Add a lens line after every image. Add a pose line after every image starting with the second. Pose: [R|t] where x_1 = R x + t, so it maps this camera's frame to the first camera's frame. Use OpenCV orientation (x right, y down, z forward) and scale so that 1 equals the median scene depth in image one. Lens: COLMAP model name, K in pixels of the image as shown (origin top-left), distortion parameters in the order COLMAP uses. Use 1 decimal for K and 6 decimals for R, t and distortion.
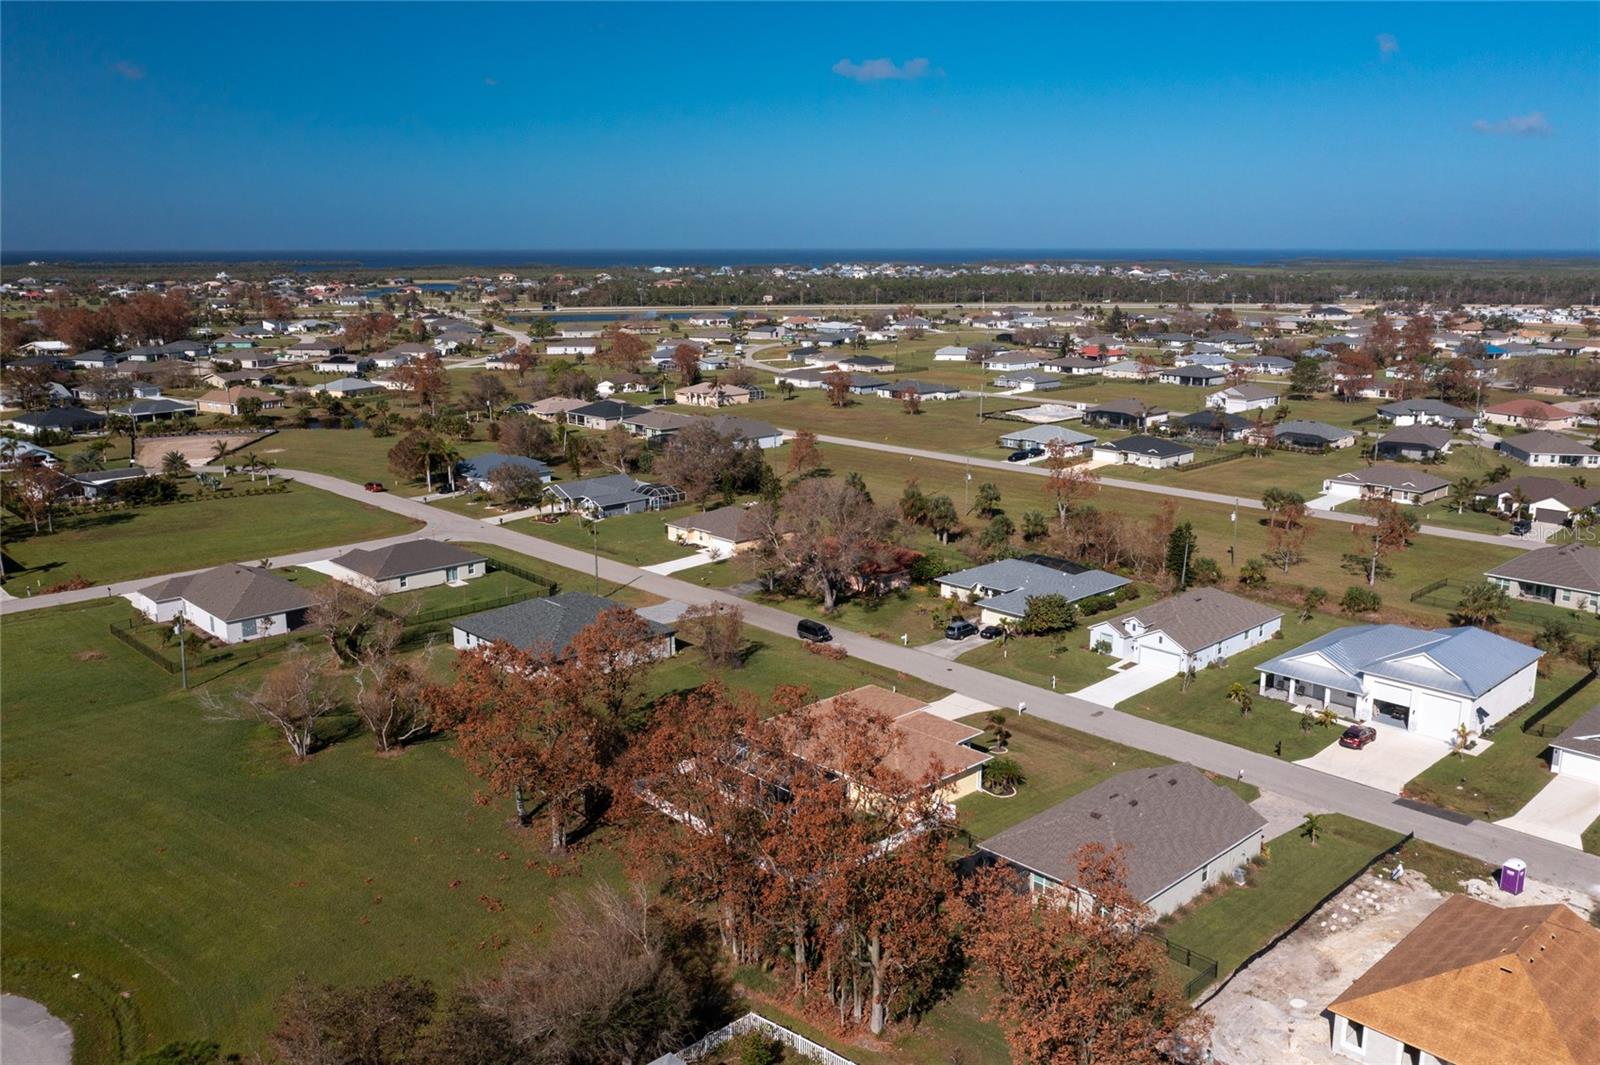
lens RADIAL K [[1266.9, 0, 800.0], [0, 1266.9, 532.5], [0, 0, 1]] dist [-0.005291, 0.000230]
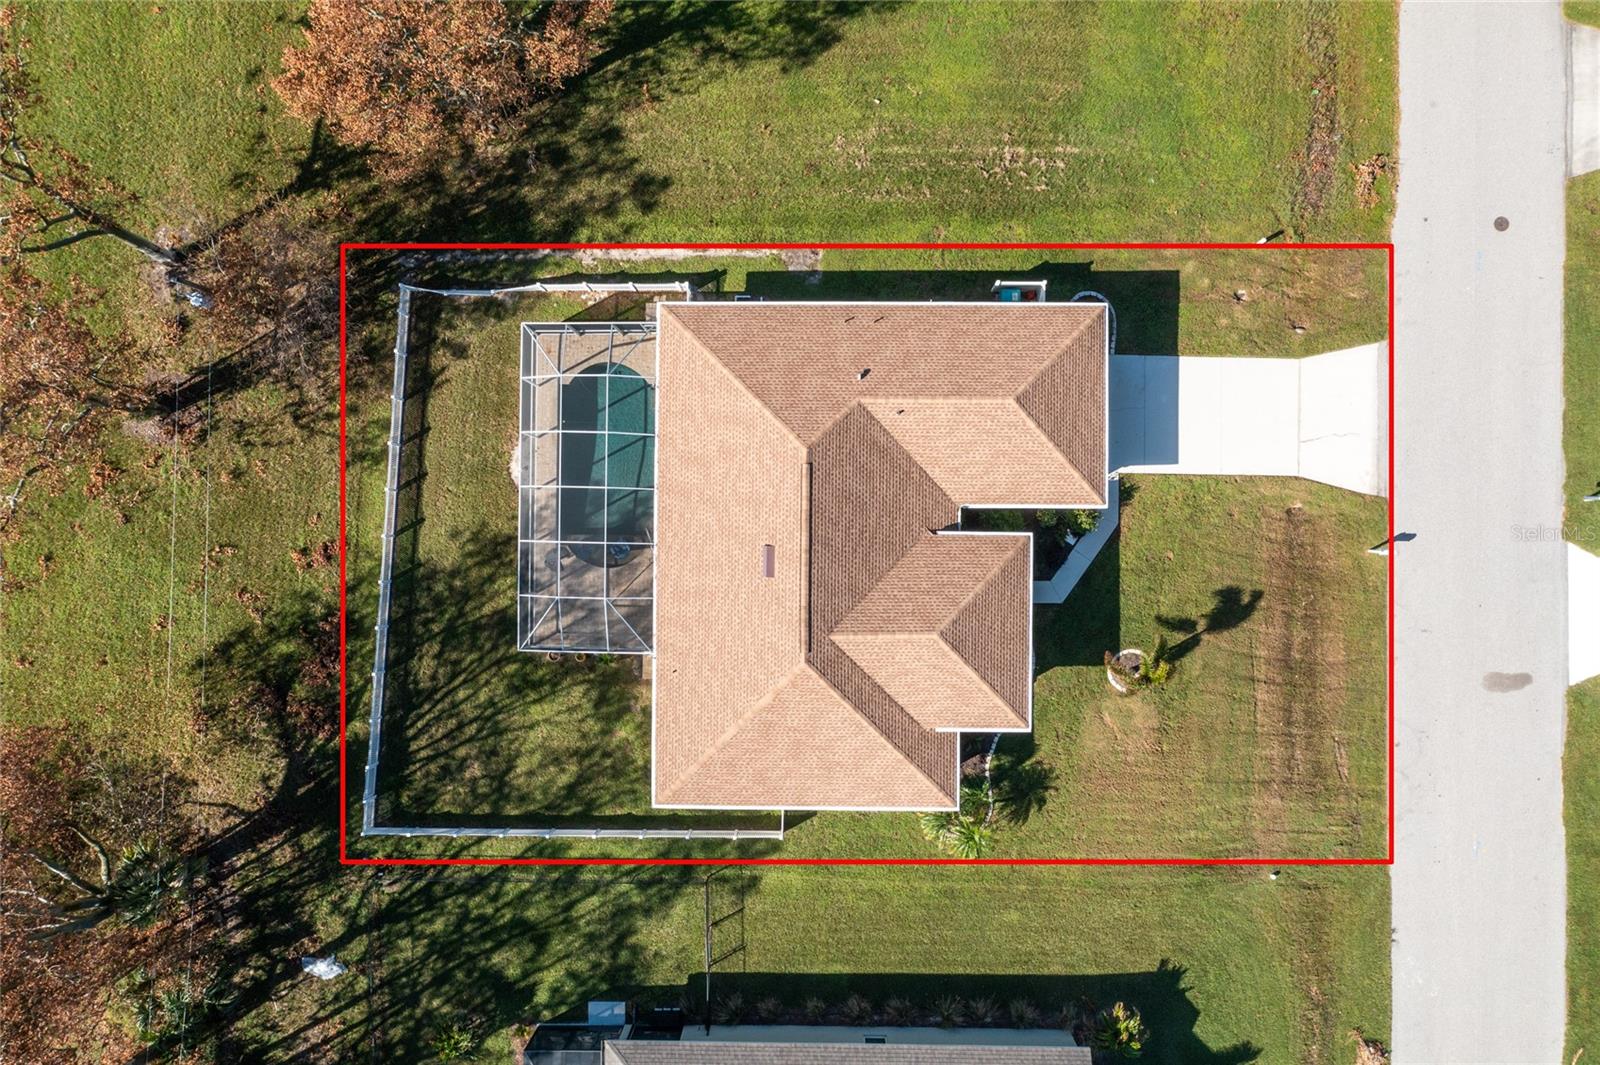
lens RADIAL K [[1266.9, 0, 800.0], [0, 1266.9, 532.5], [0, 0, 1]] dist [-0.005291, 0.000230]
pose [[0.716827, 0.696195, -0.038367, 0.039269], [-0.124269, 0.181709, 0.975469, -0.171669], [0.686088, -0.694474, 0.216770, 0.586830]]
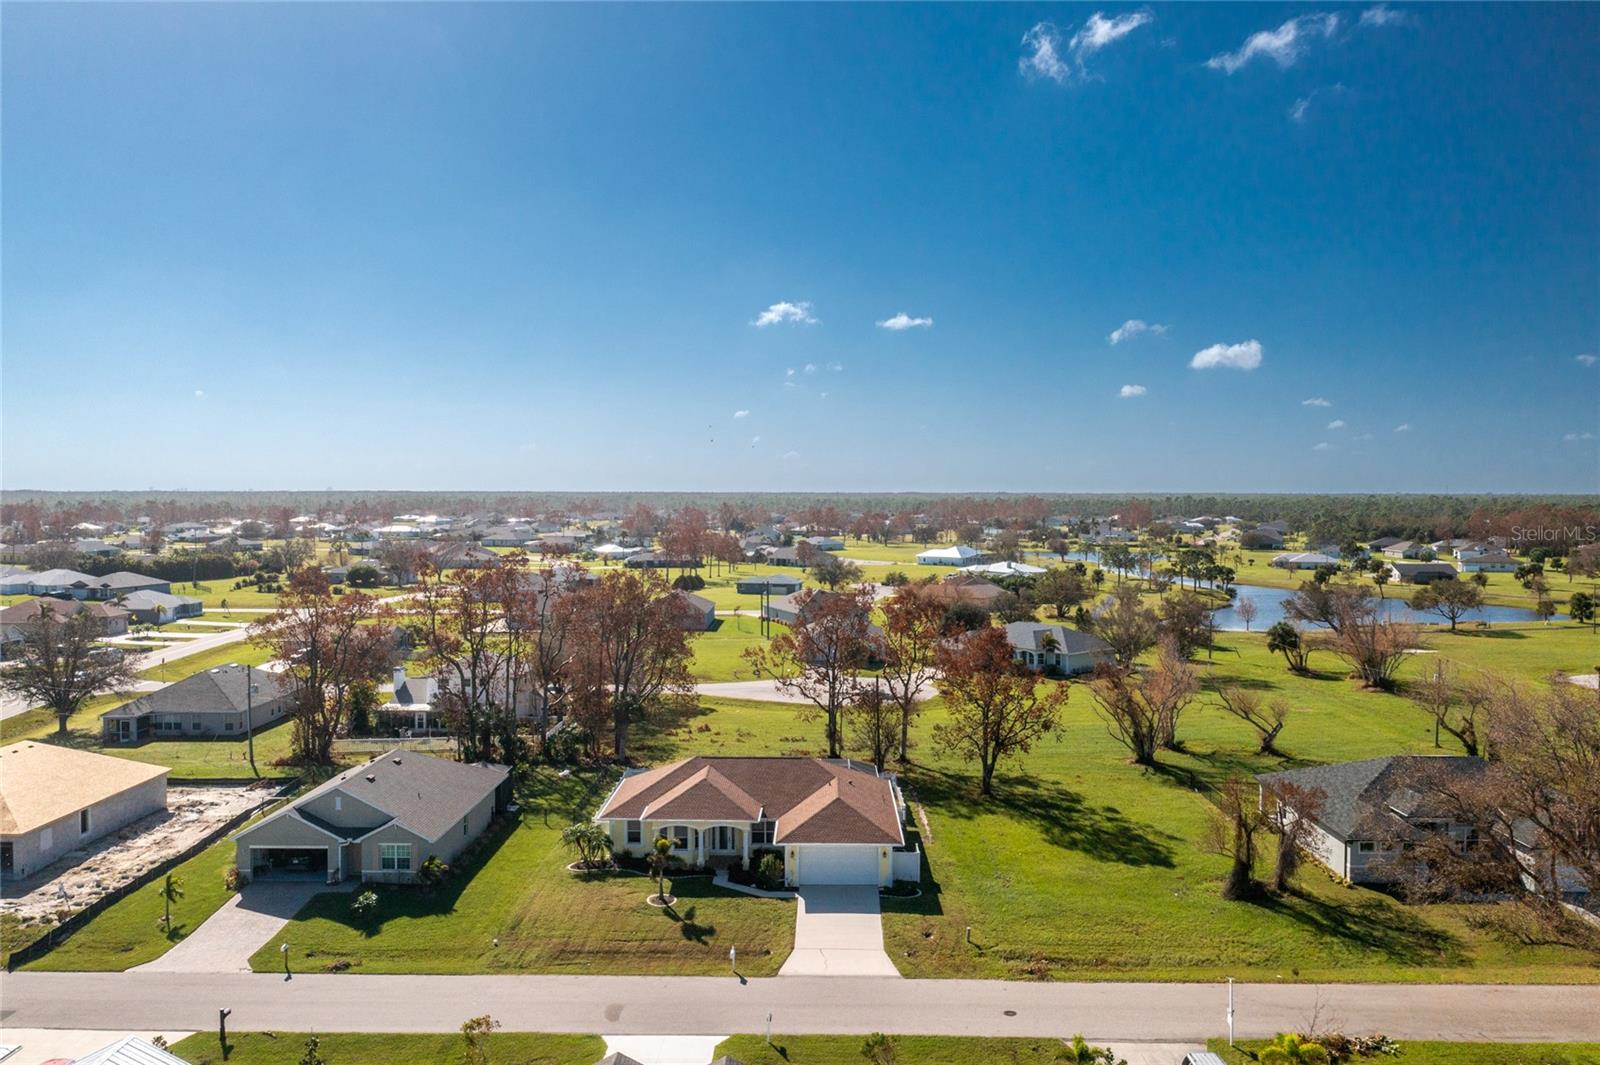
lens RADIAL K [[1311.8, 0, 800.0], [0, 1311.8, 532.5], [0, 0, 1]] dist [-0.000500, -0.003044]
pose [[-0.704544, 0.023595, -0.709268, 0.394750], [-0.159695, 0.968542, 0.190851, -0.100066], [0.691458, 0.247729, -0.678613, 0.995246]]
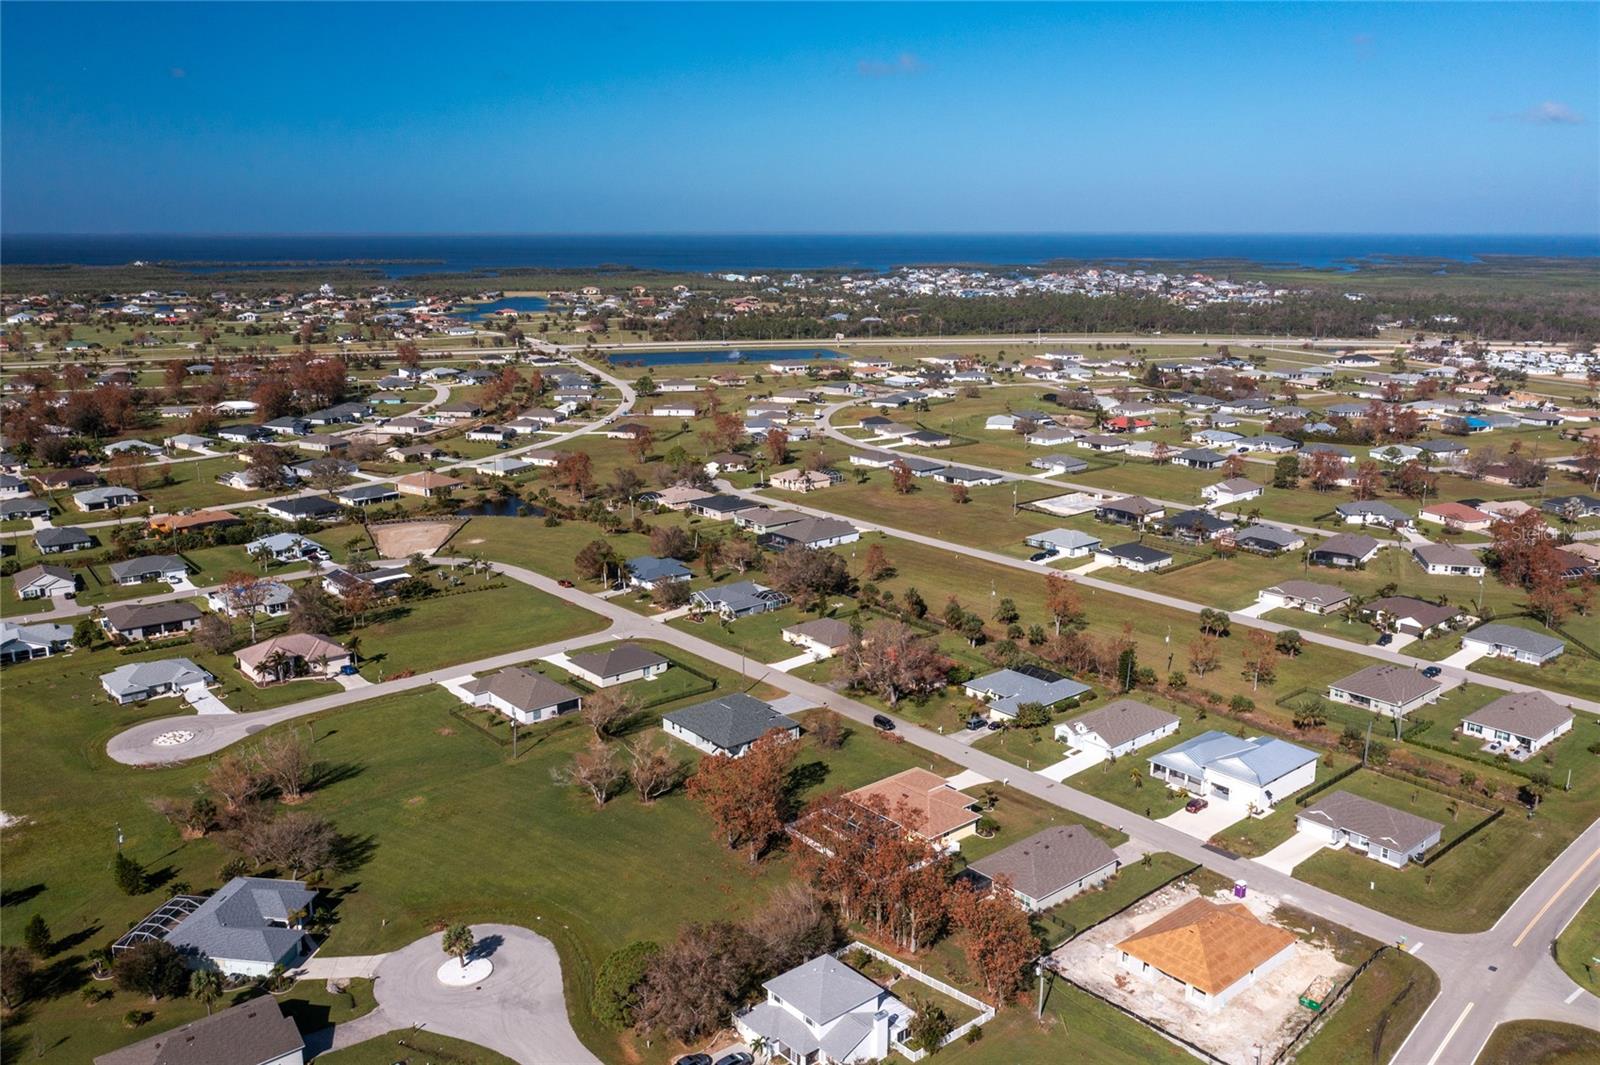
lens RADIAL K [[1266.9, 0, 800.0], [0, 1266.9, 532.5], [0, 0, 1]] dist [-0.005291, 0.000230]
pose [[0.998674, 0.012455, -0.049951, -0.015863], [-0.011860, 0.999855, 0.012202, -0.161062], [0.050096, -0.011594, 0.998677, -0.536694]]
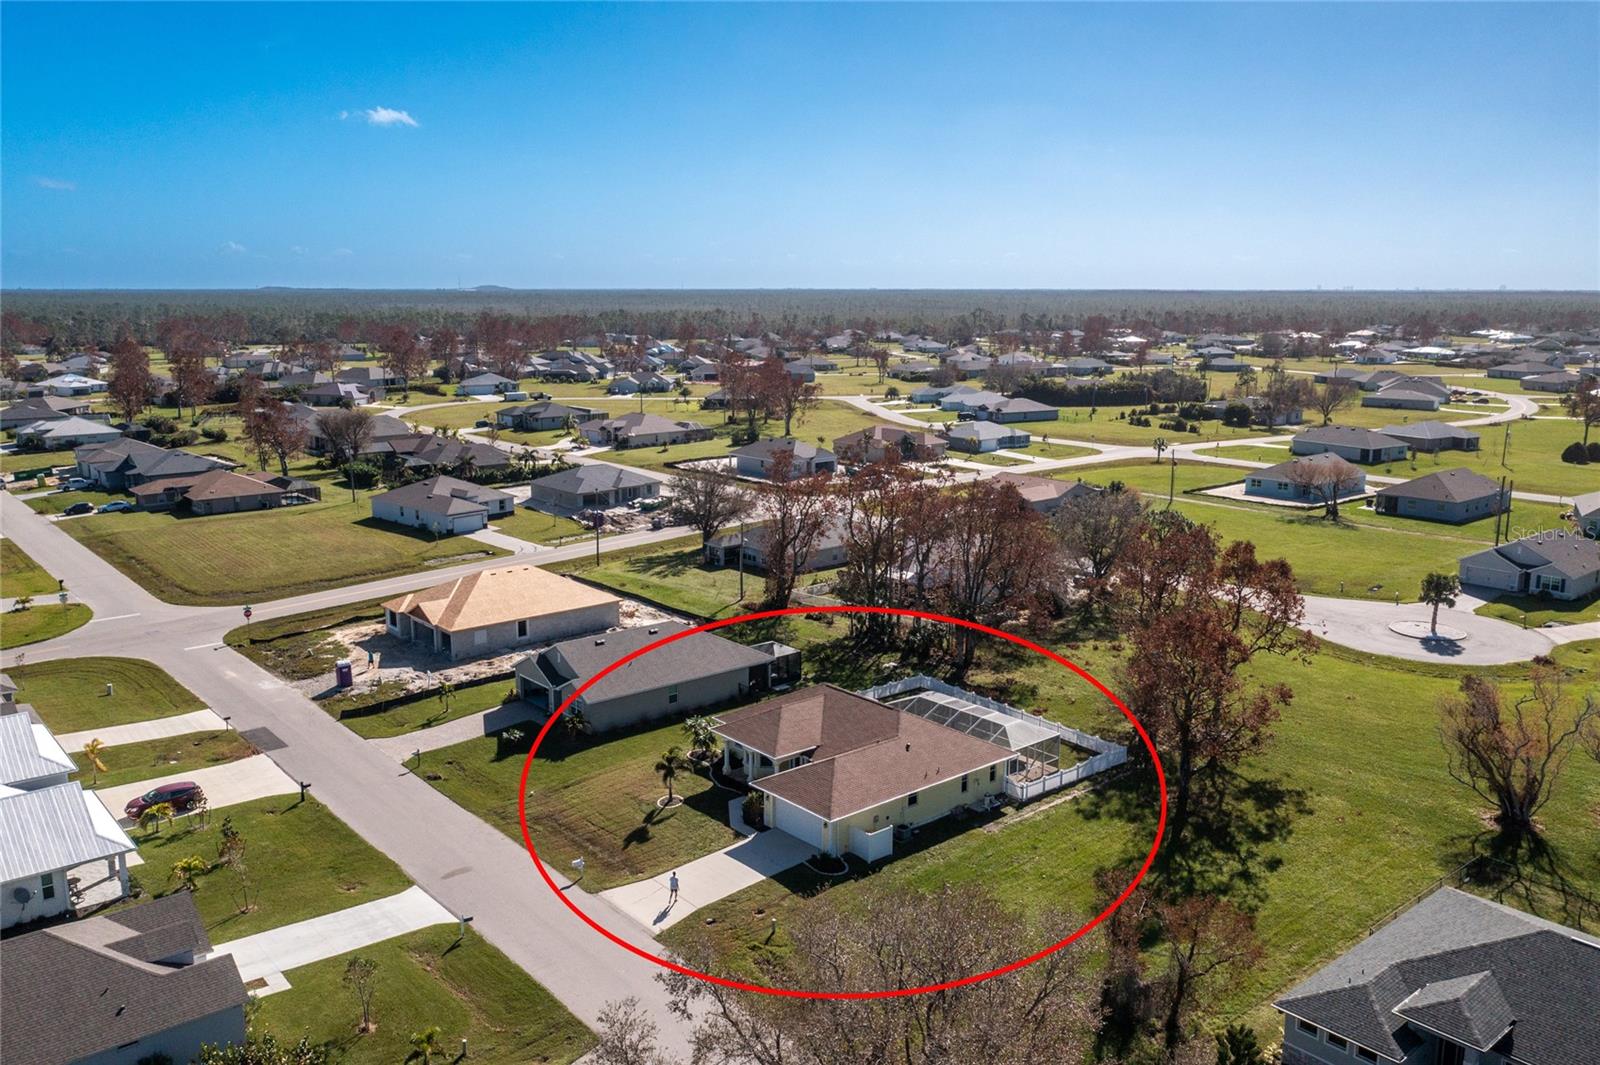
lens RADIAL K [[1266.9, 0, 800.0], [0, 1266.9, 532.5], [0, 0, 1]] dist [-0.005291, 0.000230]
pose [[-0.998254, -0.012579, 0.057720, 0.029032], [0.012005, 0.913486, 0.406694, -0.186082], [-0.057842, 0.406677, -0.911739, 1.100583]]
